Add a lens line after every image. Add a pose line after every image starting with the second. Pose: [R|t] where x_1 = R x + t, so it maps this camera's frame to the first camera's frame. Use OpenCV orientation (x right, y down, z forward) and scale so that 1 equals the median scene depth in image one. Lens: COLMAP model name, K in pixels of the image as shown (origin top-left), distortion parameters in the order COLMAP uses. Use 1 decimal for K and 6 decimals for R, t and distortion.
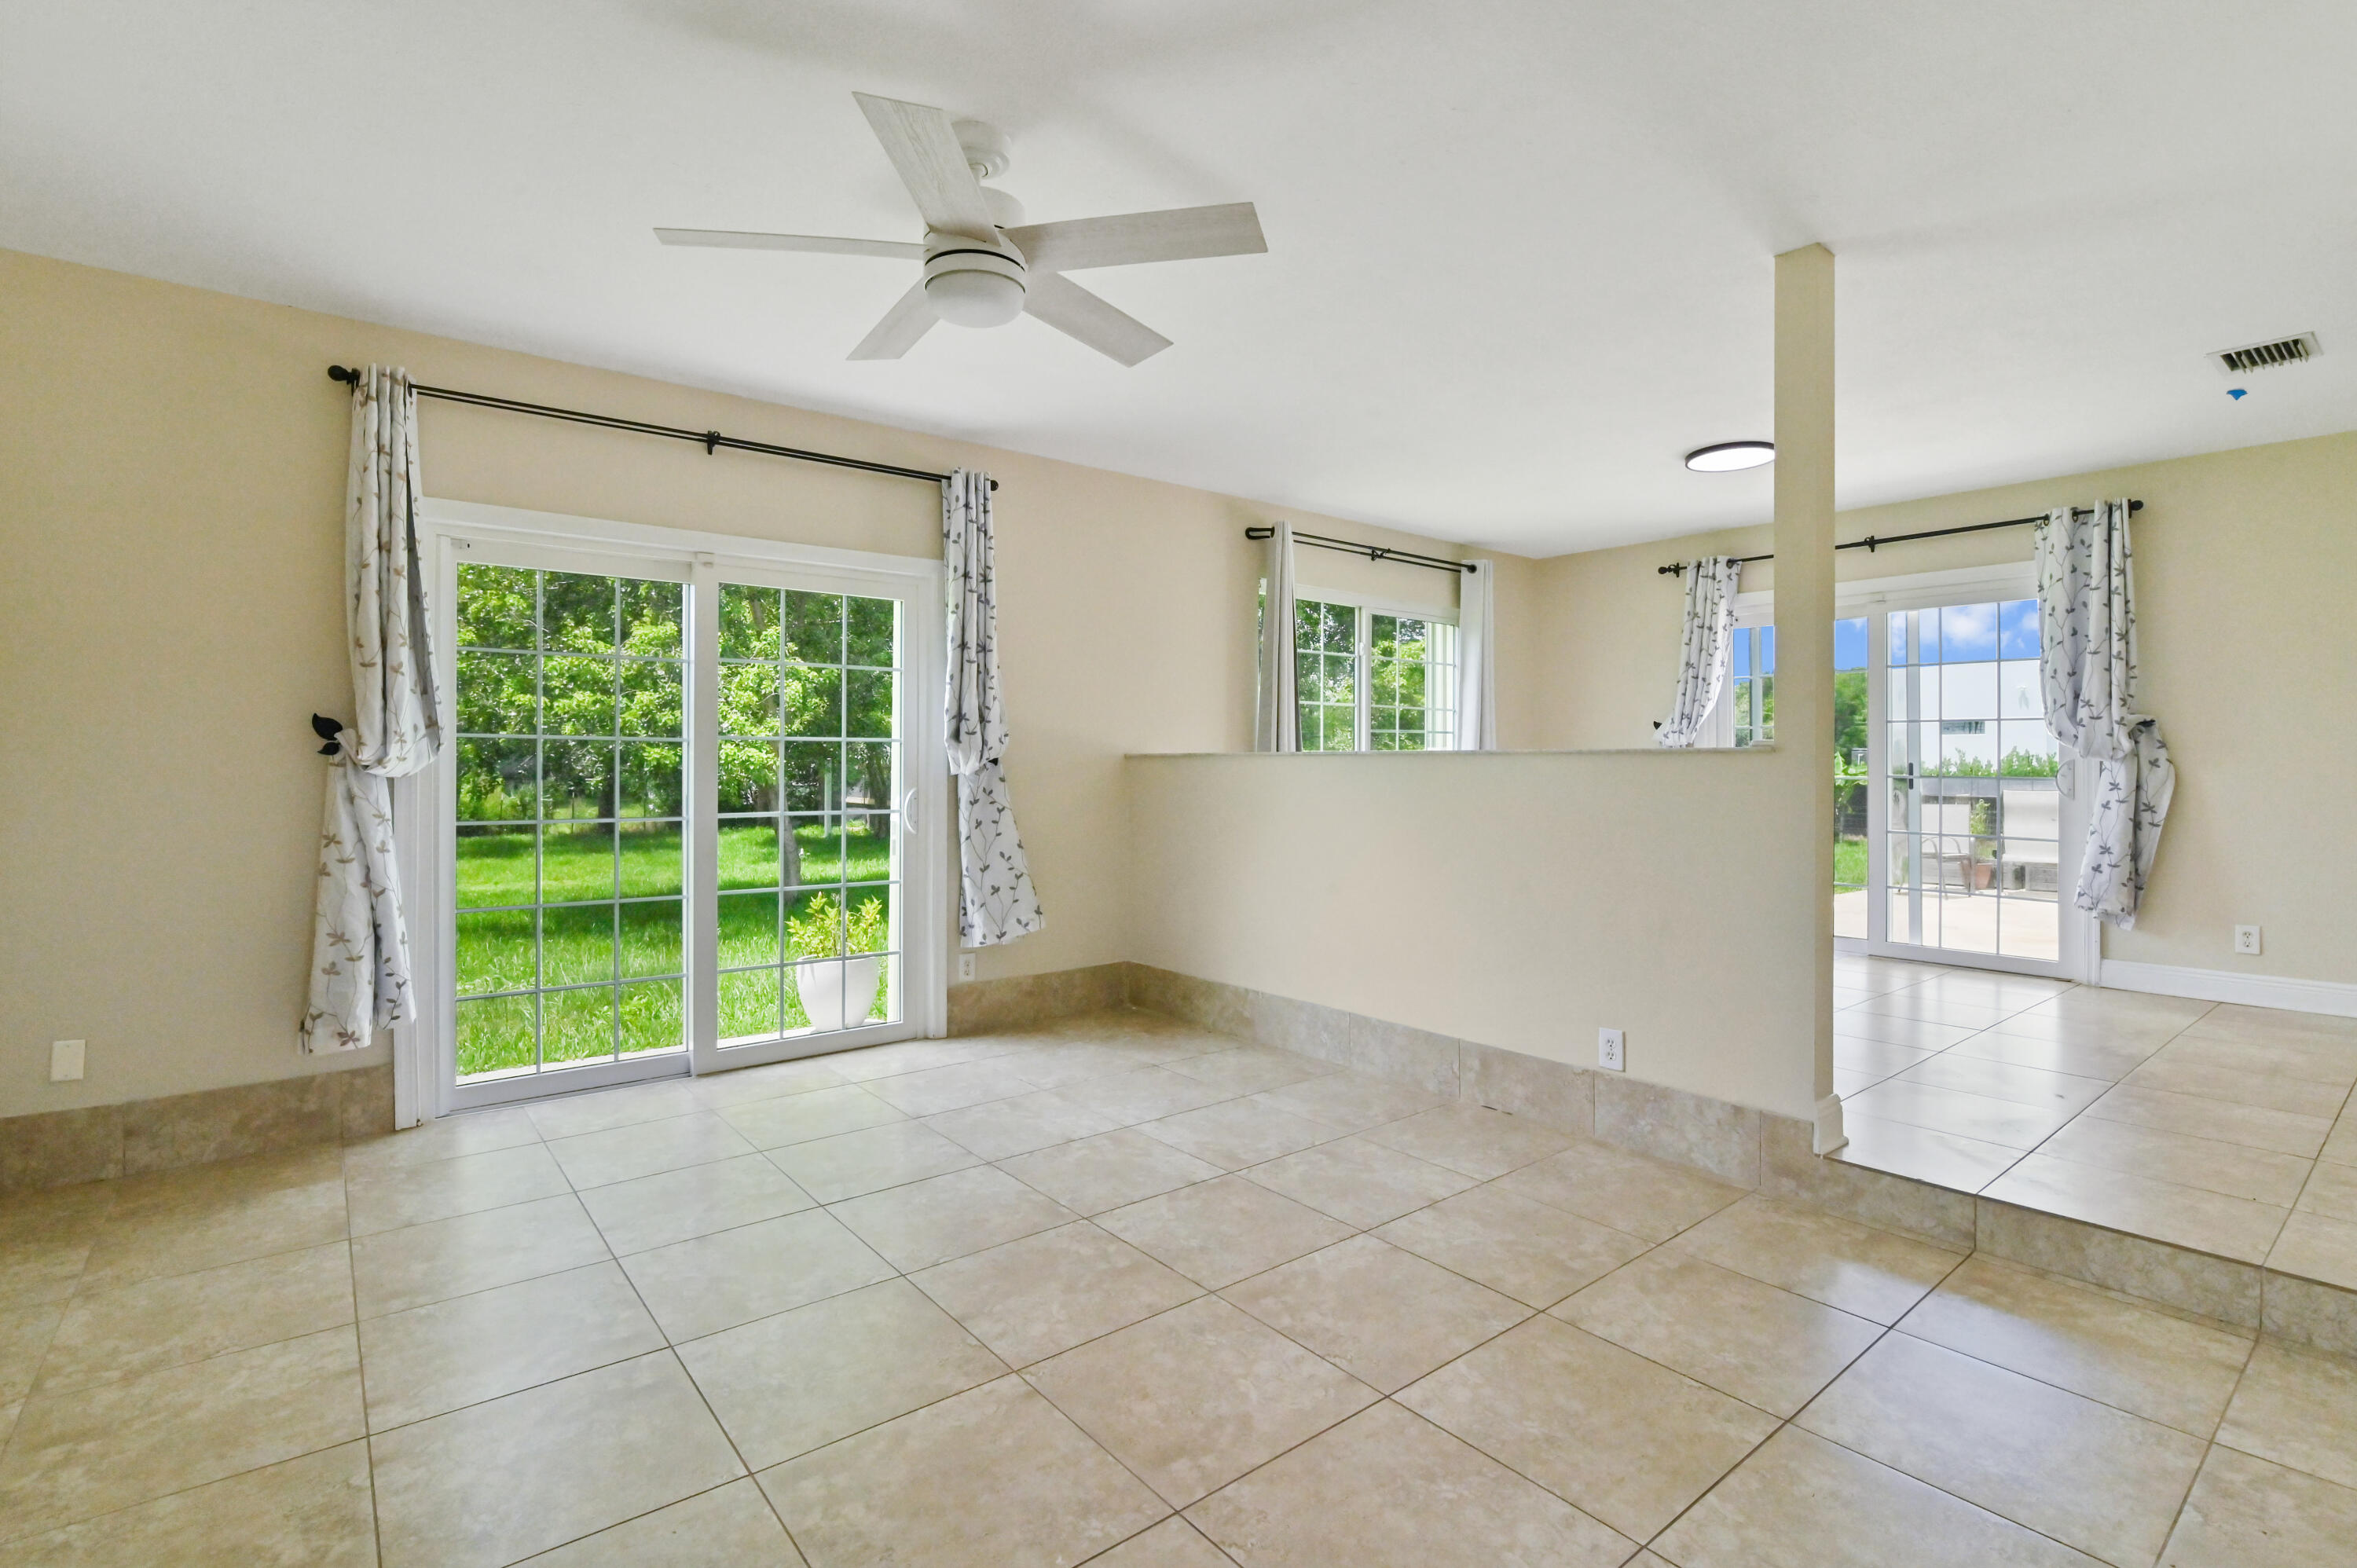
lens RADIAL K [[1091.5, 0, 1168.9], [0, 1091.5, 760.9], [0, 0, 1]] dist [-0.021916, 0.000294]
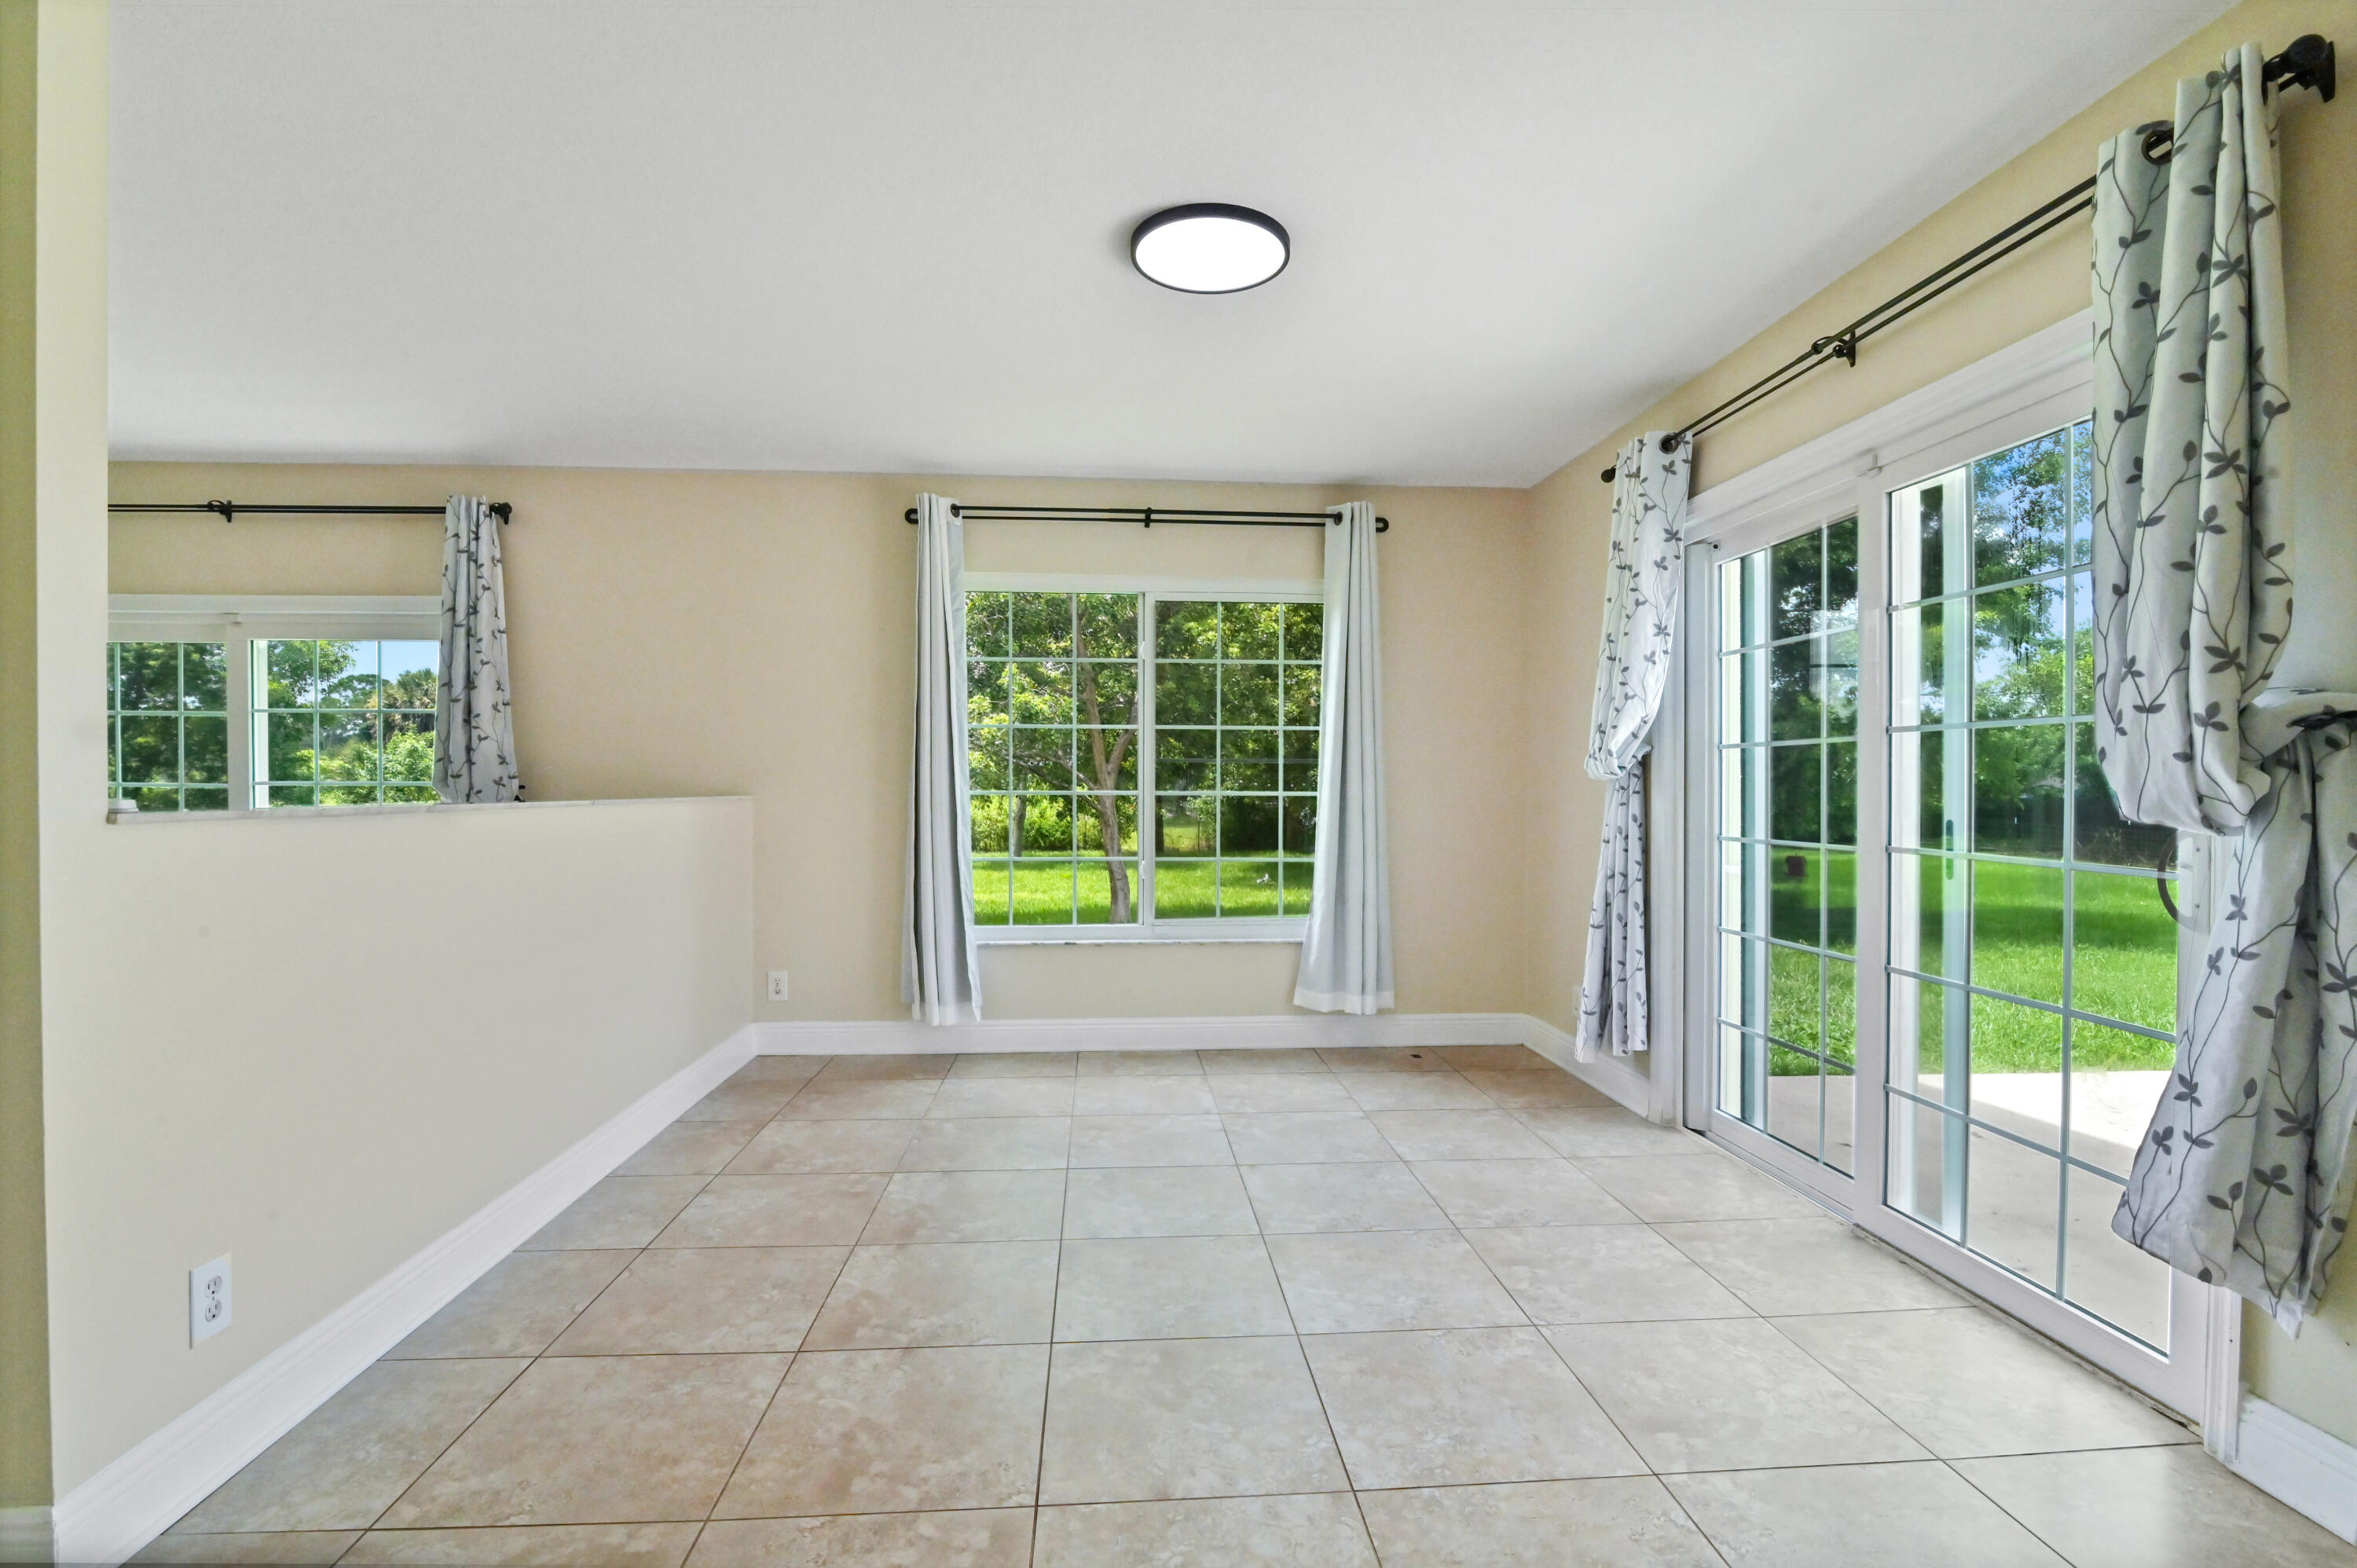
lens RADIAL K [[1087.0, 0, 1179.0], [0, 1087.0, 791.4], [0, 0, 1]] dist [-0.015542, 0.000227]
pose [[0.825514, 0.002671, -0.564375, 1.352476], [0.001429, 0.999976, 0.006823, -0.026640], [0.564379, -0.006440, 0.825490, 0.902326]]
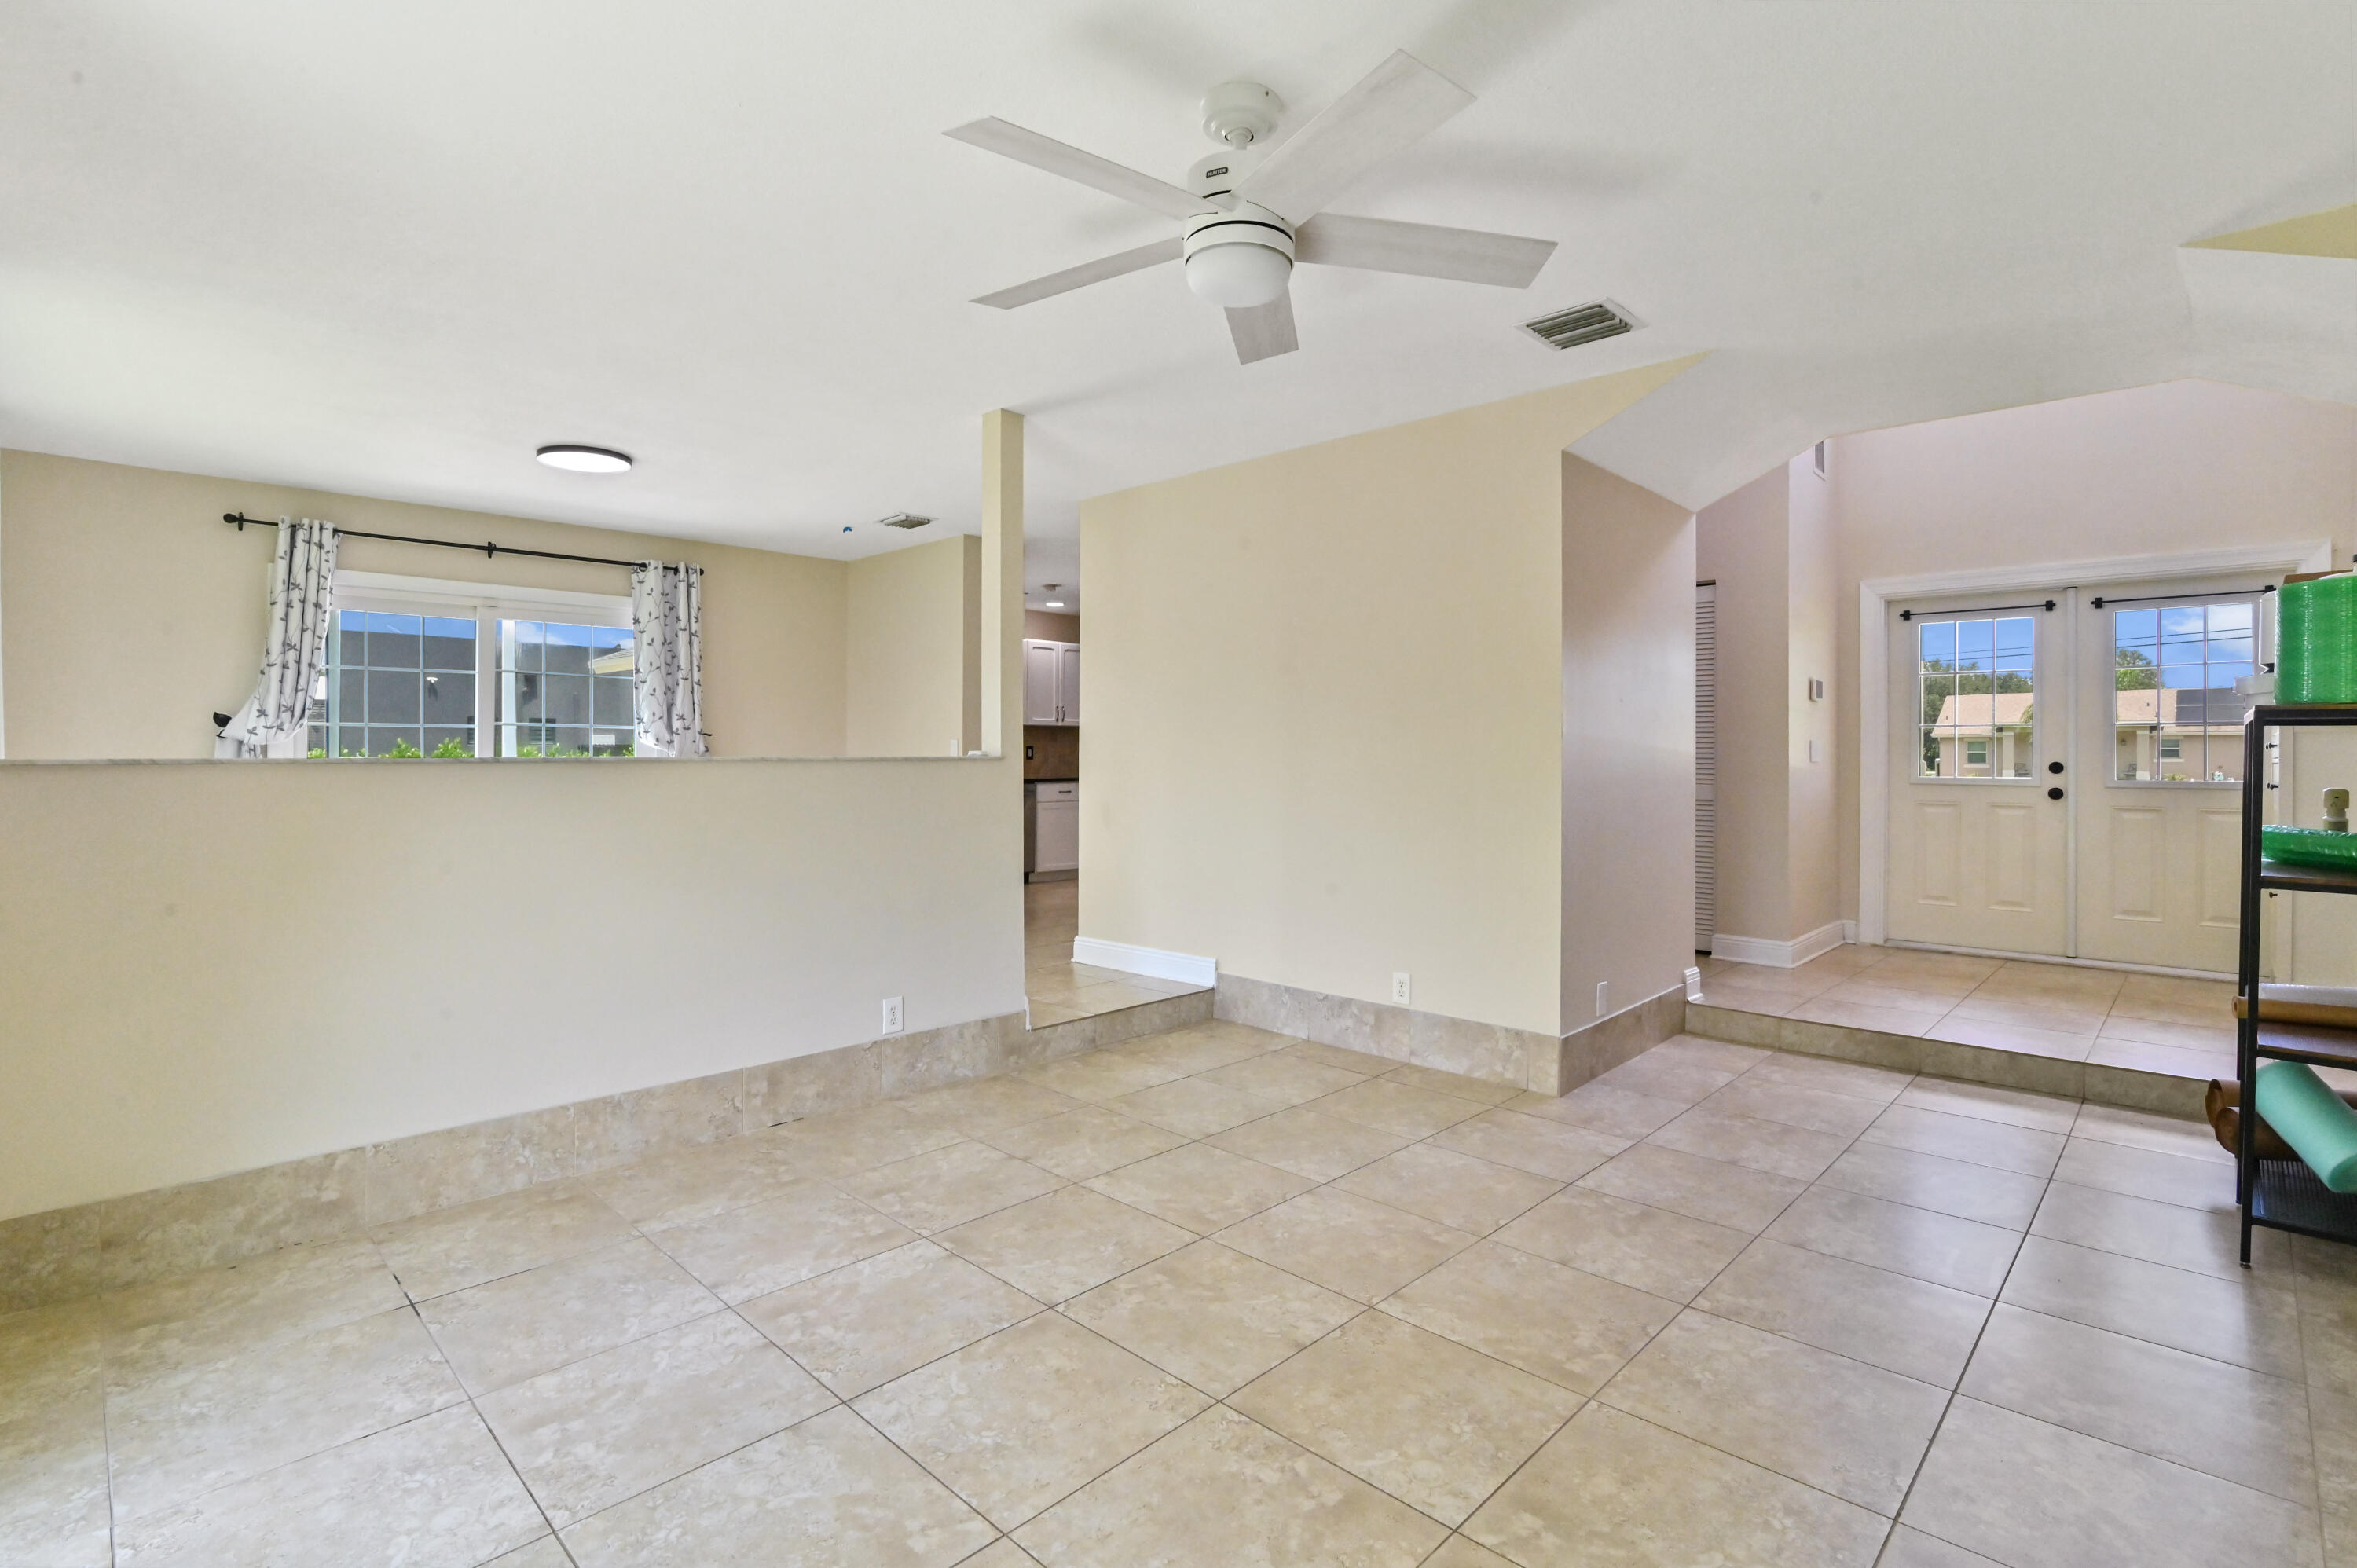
lens RADIAL K [[1105.5, 0, 1168.7], [0, 1105.5, 755.6], [0, 0, 1]] dist [-0.016899, 0.000217]
pose [[-0.123112, -0.002209, 0.992390, -0.922377], [-0.001116, 0.999997, 0.002087, -0.017543], [-0.992392, -0.000851, -0.123114, 0.983035]]
